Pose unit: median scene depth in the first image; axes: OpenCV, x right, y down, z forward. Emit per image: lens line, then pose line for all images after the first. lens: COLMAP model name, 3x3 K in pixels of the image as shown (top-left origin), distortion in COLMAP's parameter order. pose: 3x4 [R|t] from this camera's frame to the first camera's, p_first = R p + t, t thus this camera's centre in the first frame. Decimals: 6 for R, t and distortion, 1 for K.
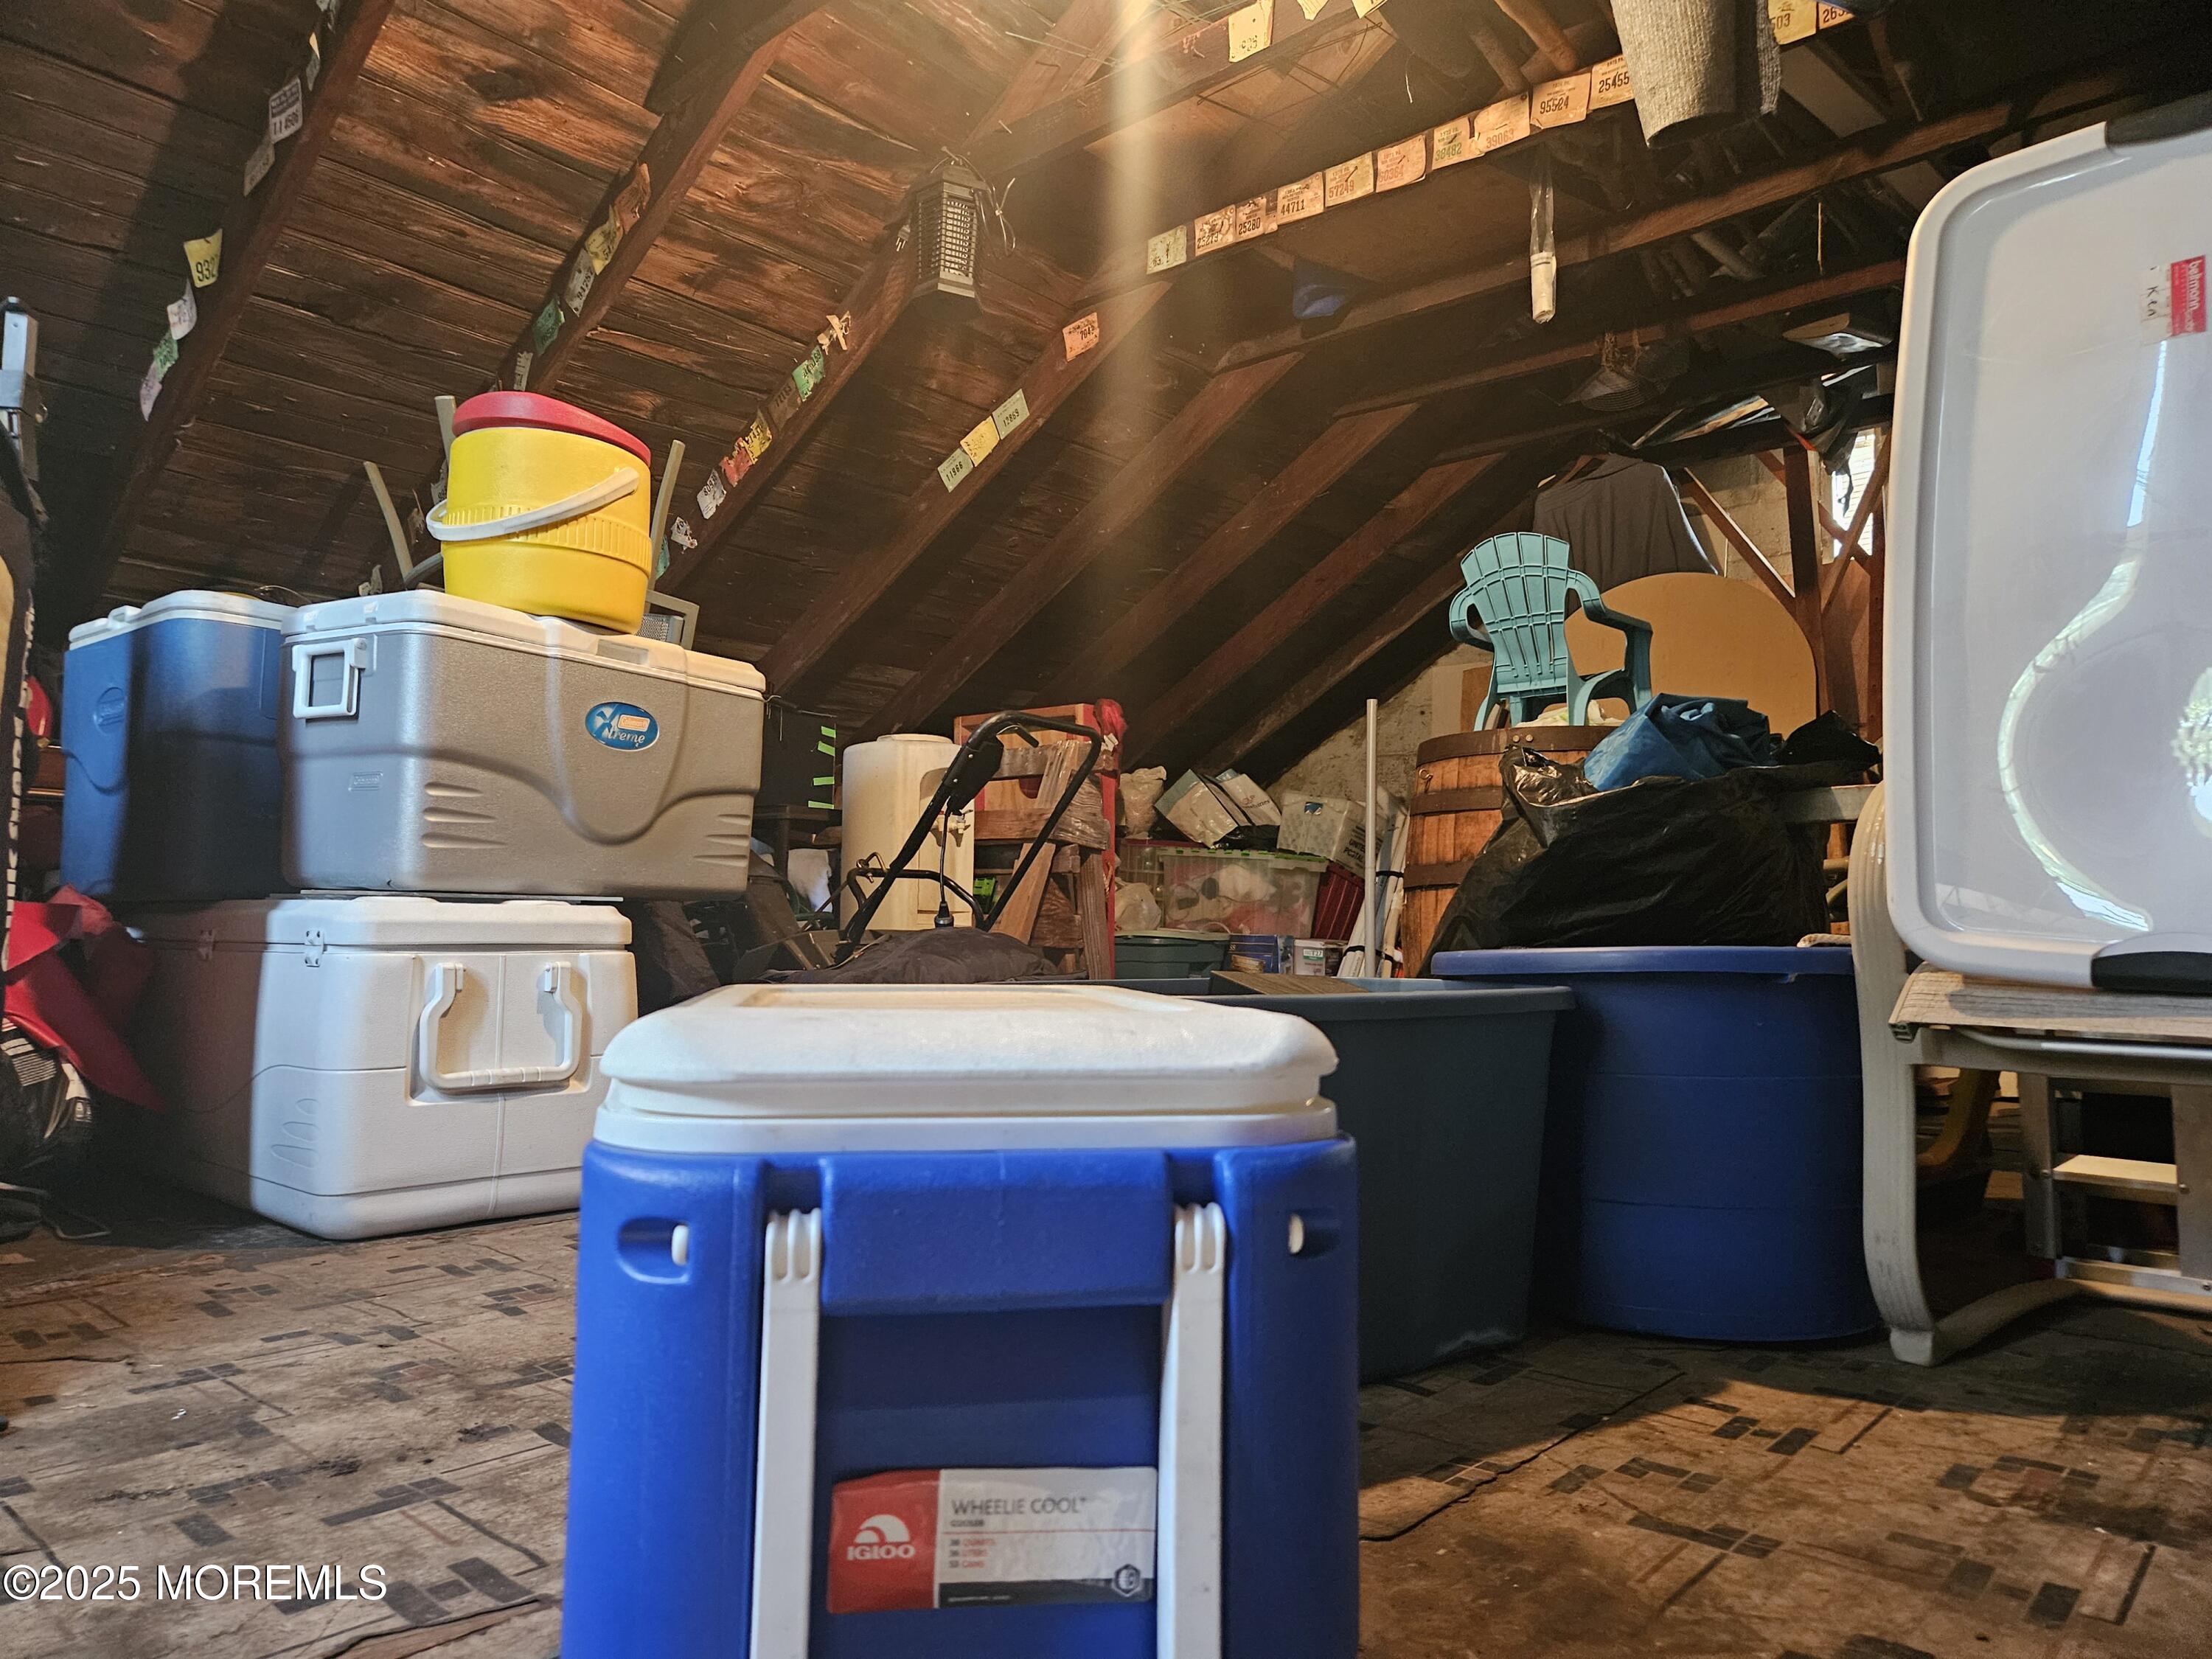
lens RADIAL K [[1481.7, 0, 1094.3], [0, 1481.7, 830.6], [0, 0, 1]] dist [0.071155, -0.064251]
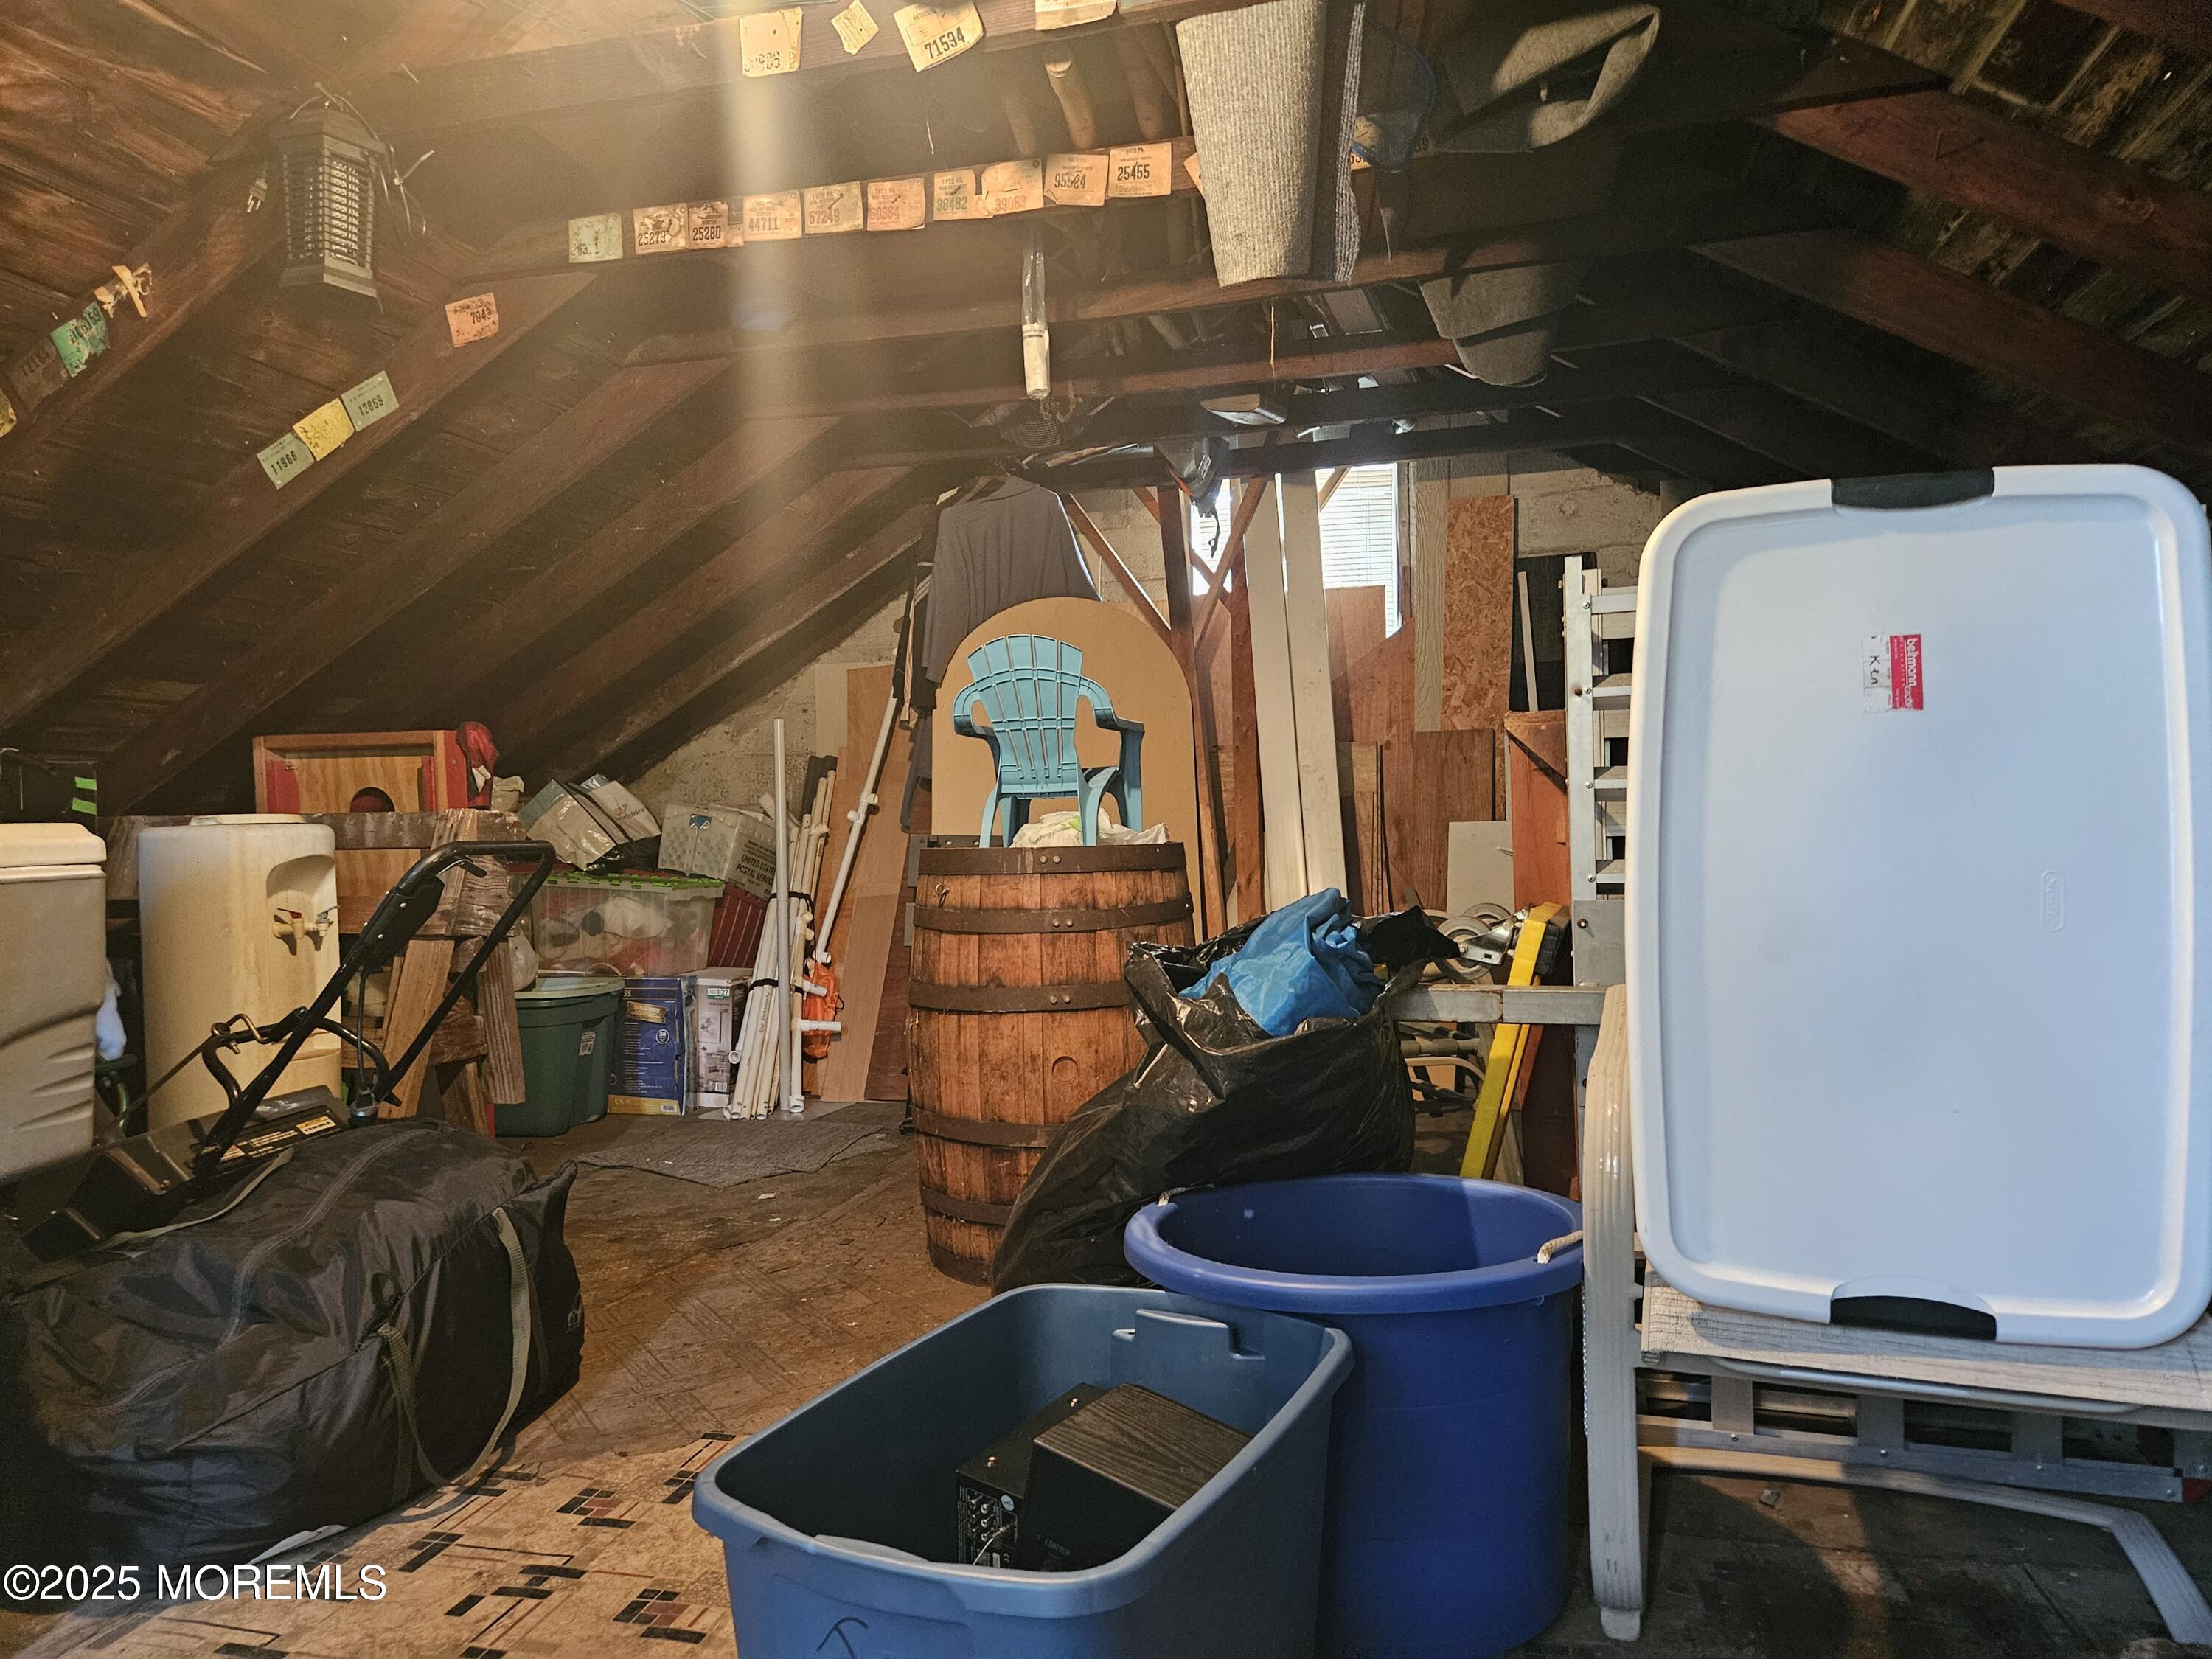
lens RADIAL K [[1481.7, 0, 1097.1], [0, 1481.7, 853.5], [0, 0, 1]] dist [0.071155, -0.064251]
pose [[0.887119, -0.039669, 0.459834, -0.102675], [0.003518, 0.996852, 0.079208, -0.117201], [-0.461528, -0.068649, 0.884465, 0.119009]]
